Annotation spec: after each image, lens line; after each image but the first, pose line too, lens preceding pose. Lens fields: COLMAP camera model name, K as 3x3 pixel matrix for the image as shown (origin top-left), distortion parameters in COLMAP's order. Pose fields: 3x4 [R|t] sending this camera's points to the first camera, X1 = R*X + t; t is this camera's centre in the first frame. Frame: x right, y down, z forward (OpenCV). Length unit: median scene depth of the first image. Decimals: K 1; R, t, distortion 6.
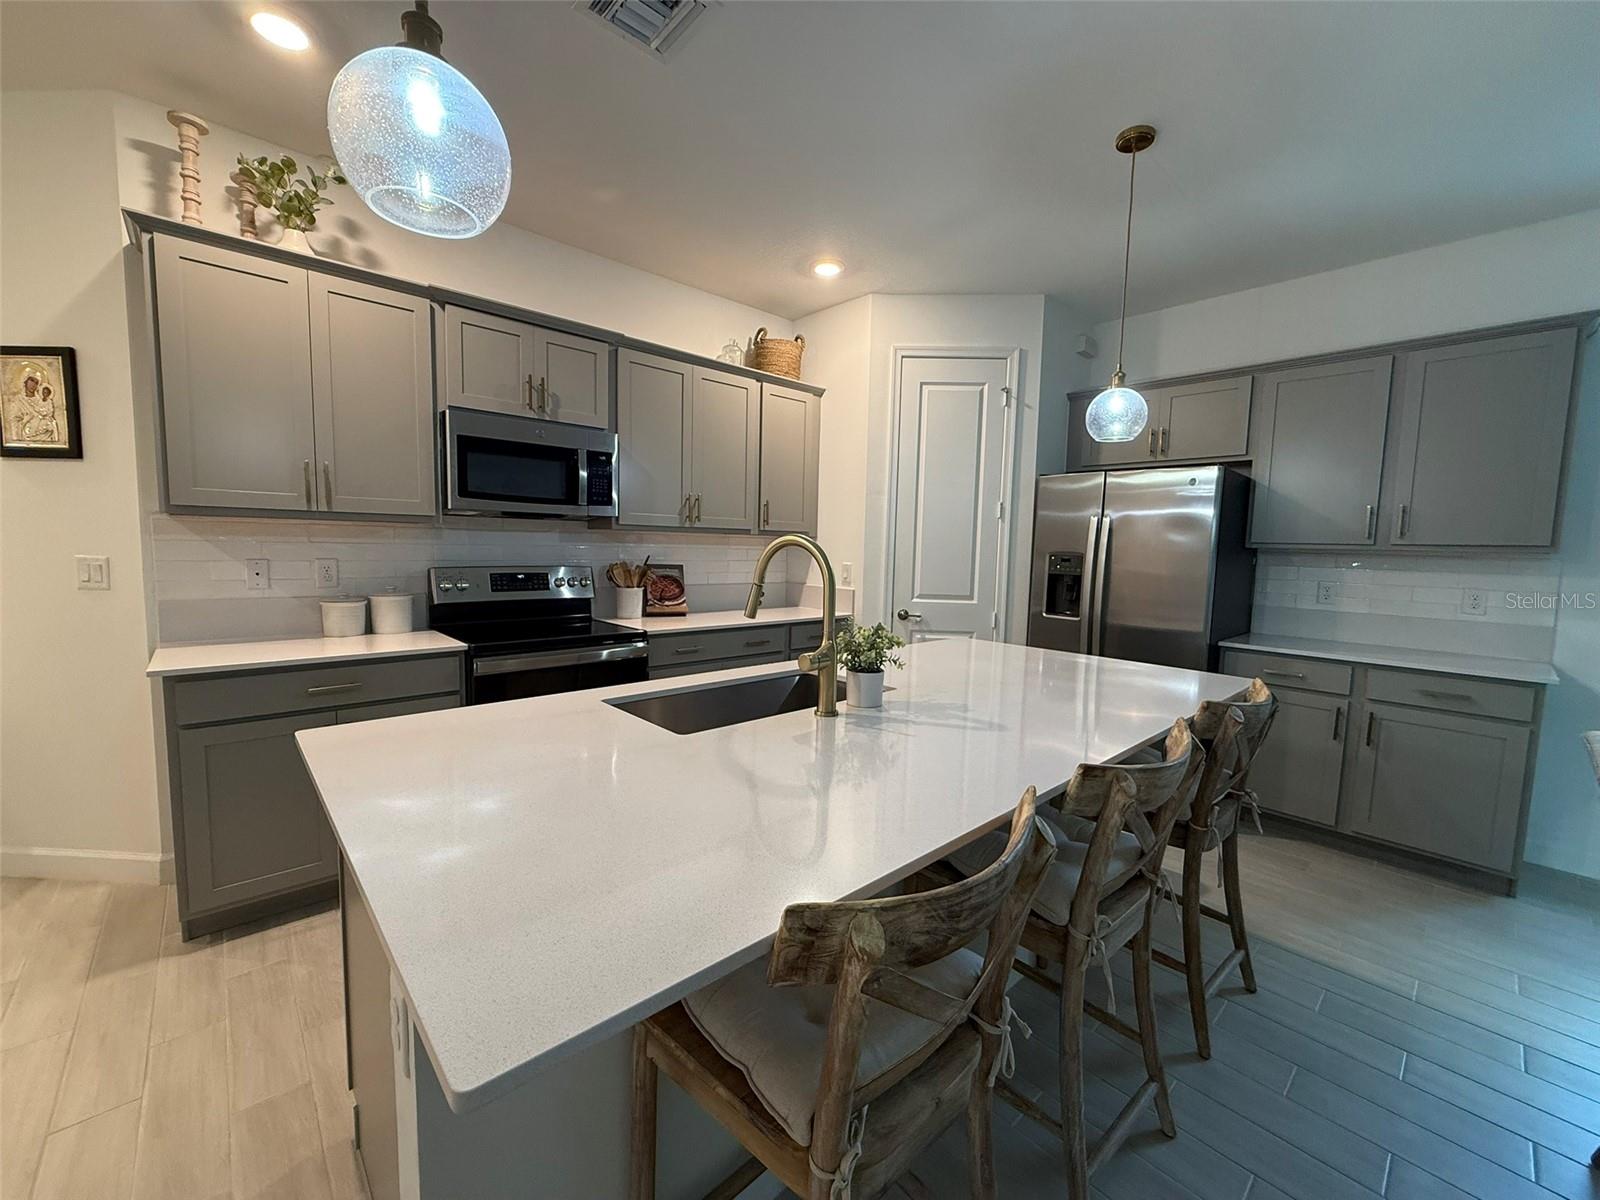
lens RADIAL K [[634.7, 0, 797.6], [0, 634.7, 599.3], [0, 0, 1]] dist [0.000768, -0.000215]
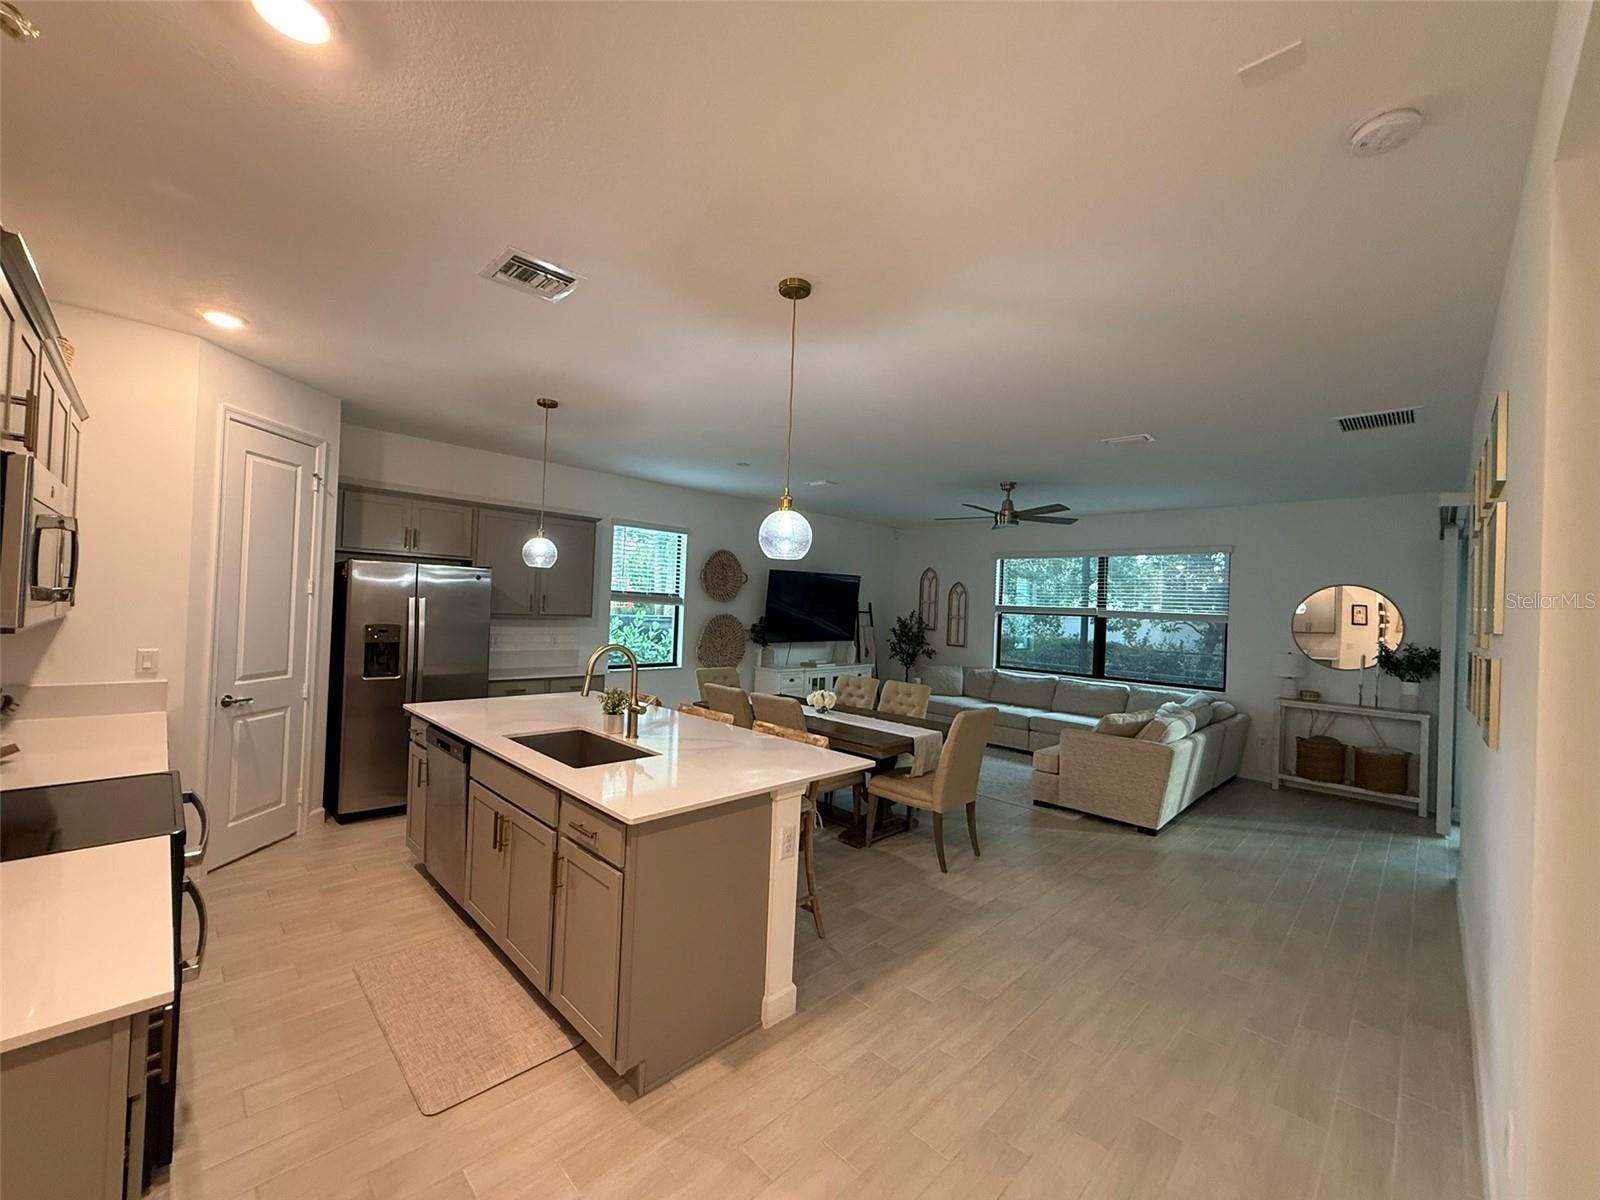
lens RADIAL K [[634.7, 0, 797.6], [0, 634.7, 599.3], [0, 0, 1]] dist [0.000768, -0.000215]
pose [[-0.040349, -0.016452, 0.999050, -1.033182], [0.044366, 0.998849, 0.018241, -0.135518], [-0.998200, 0.045059, -0.039573, 0.308828]]
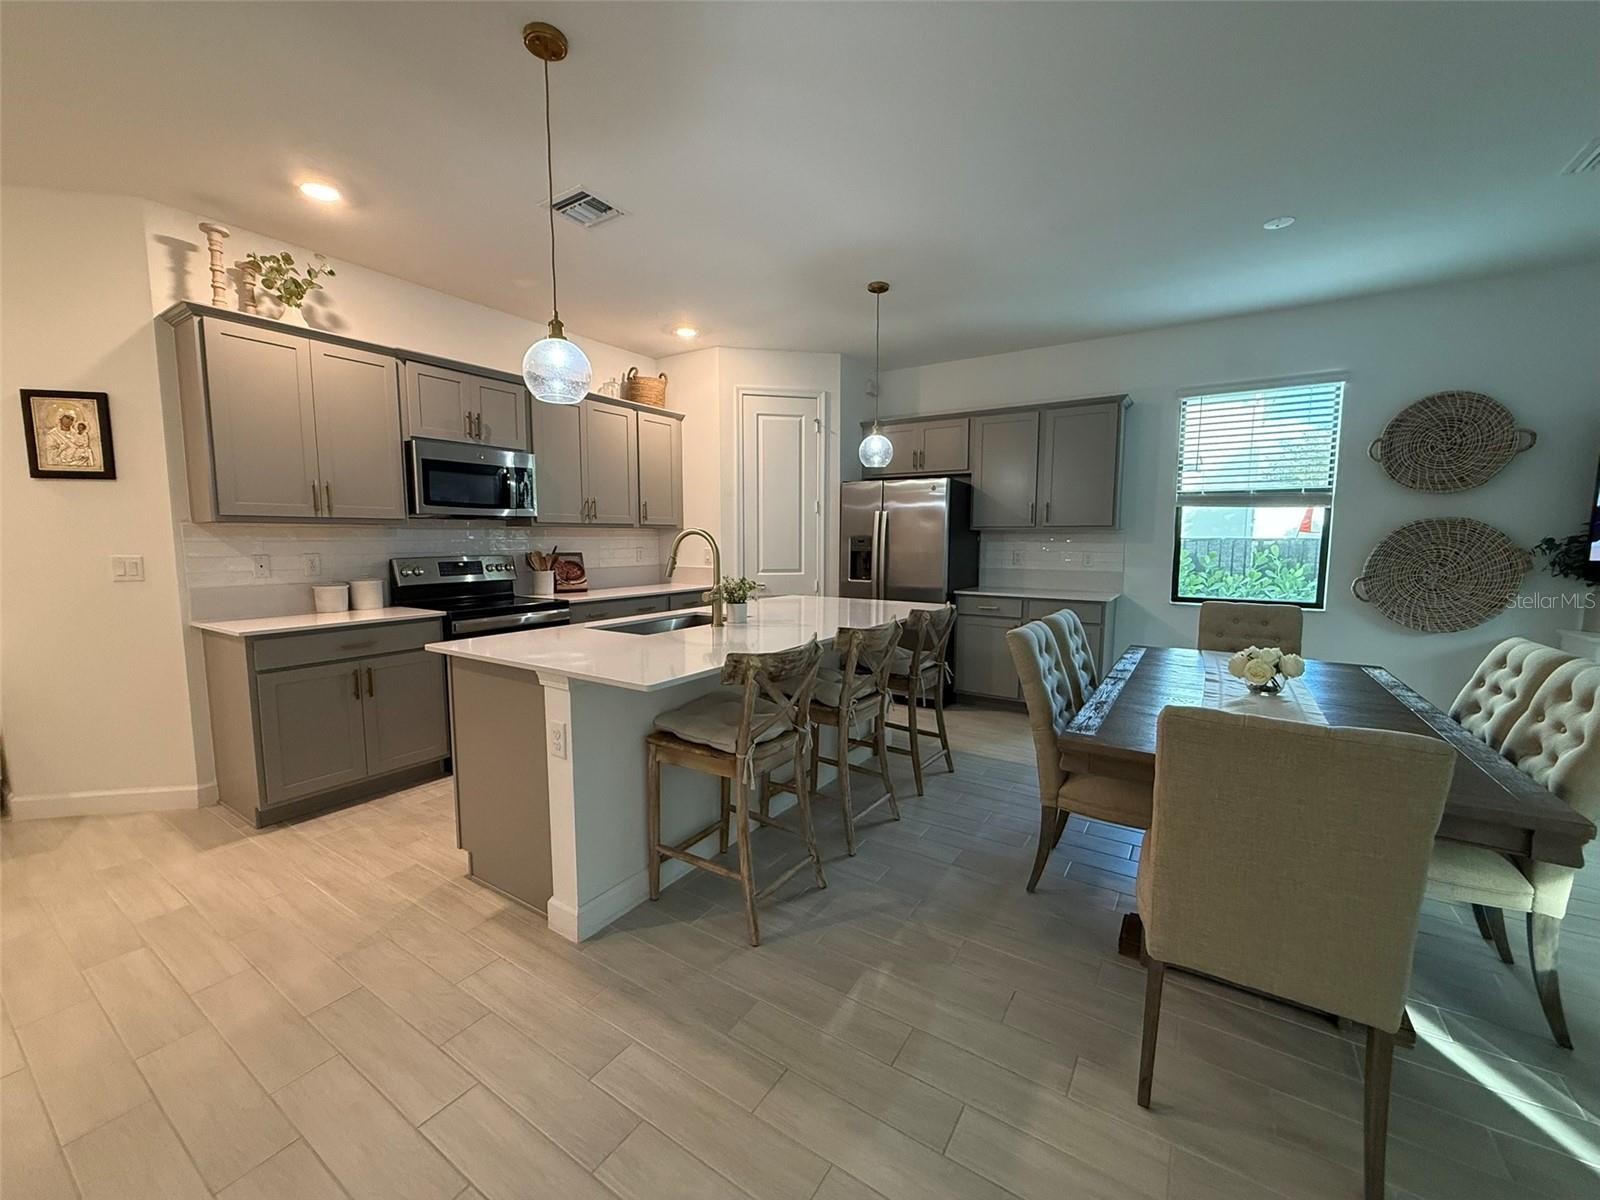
lens RADIAL K [[634.7, 0, 797.6], [0, 634.7, 599.3], [0, 0, 1]] dist [0.000768, -0.000215]
pose [[0.968695, -0.047586, 0.243651, -0.096373], [0.043855, 0.998823, 0.020718, 0.042330], [-0.244350, -0.009384, 0.969642, -0.459186]]
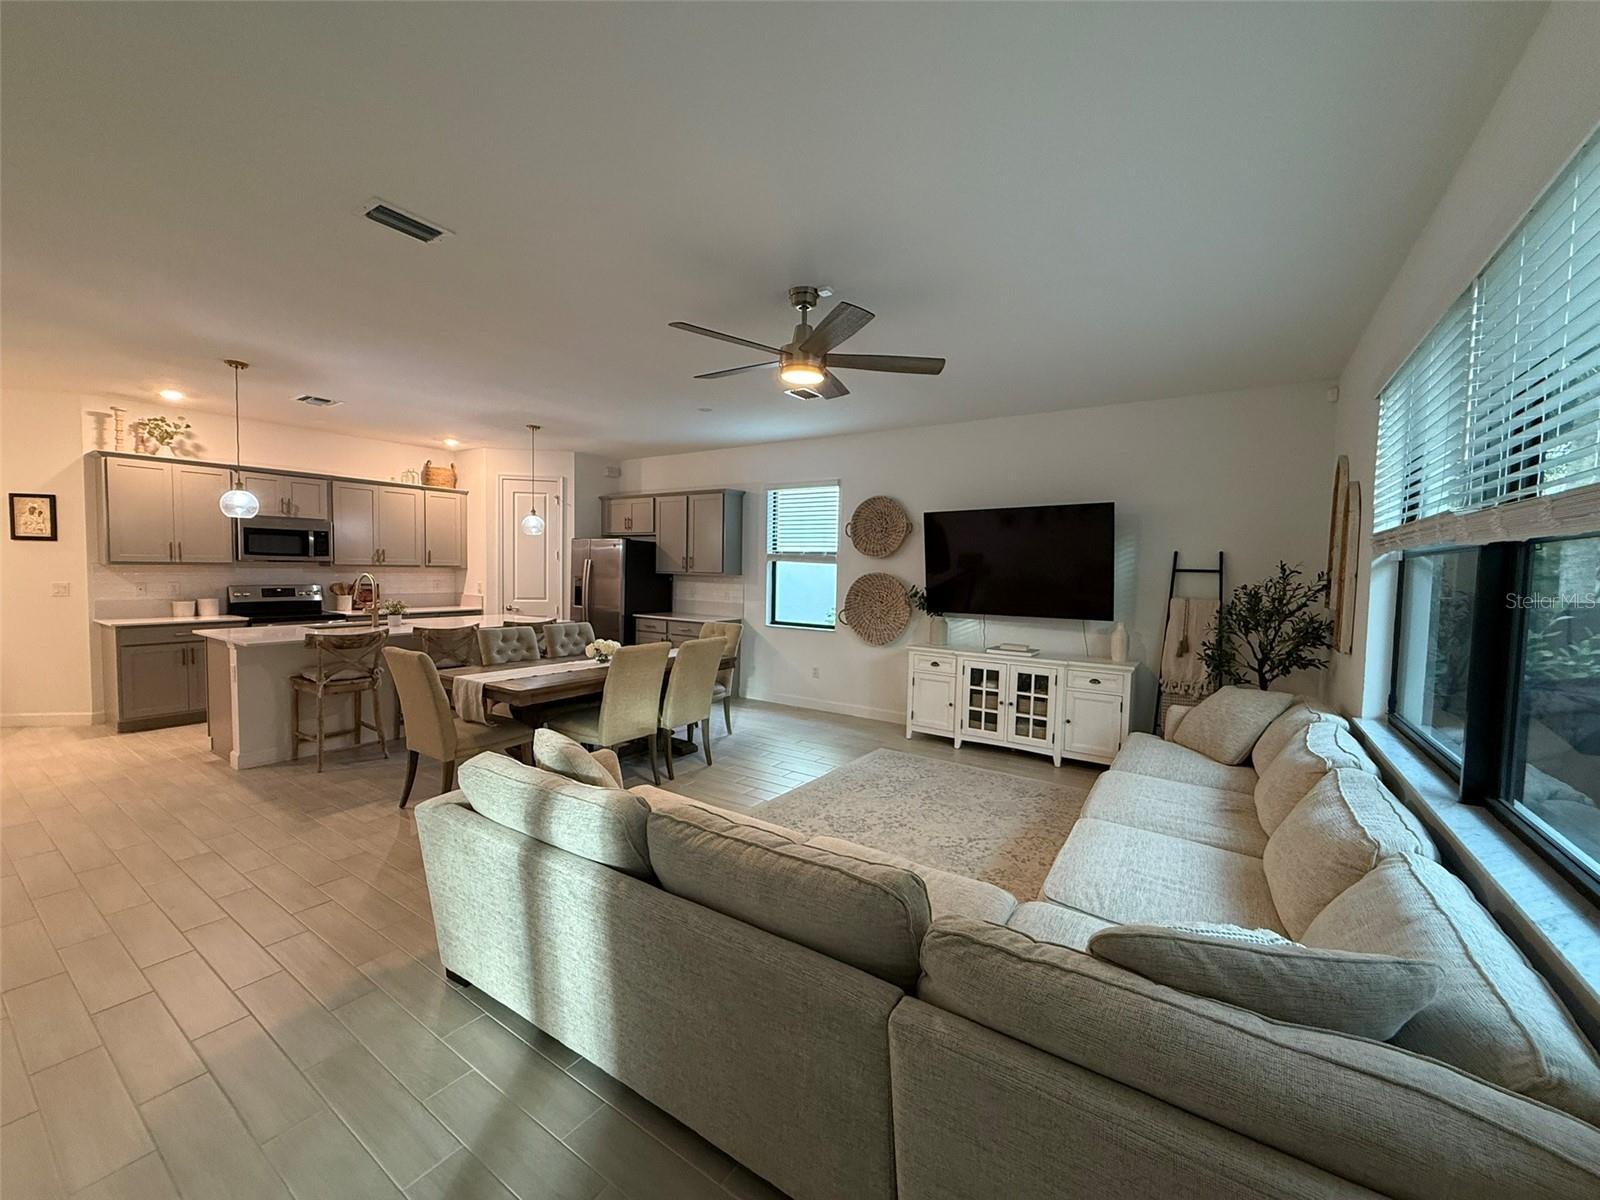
lens RADIAL K [[634.7, 0, 797.6], [0, 634.7, 599.3], [0, 0, 1]] dist [0.000768, -0.000215]
pose [[0.972675, -0.016520, 0.231581, 0.792303], [0.023853, 0.999298, -0.028904, 0.102900], [-0.230941, 0.033638, 0.972386, -1.526641]]
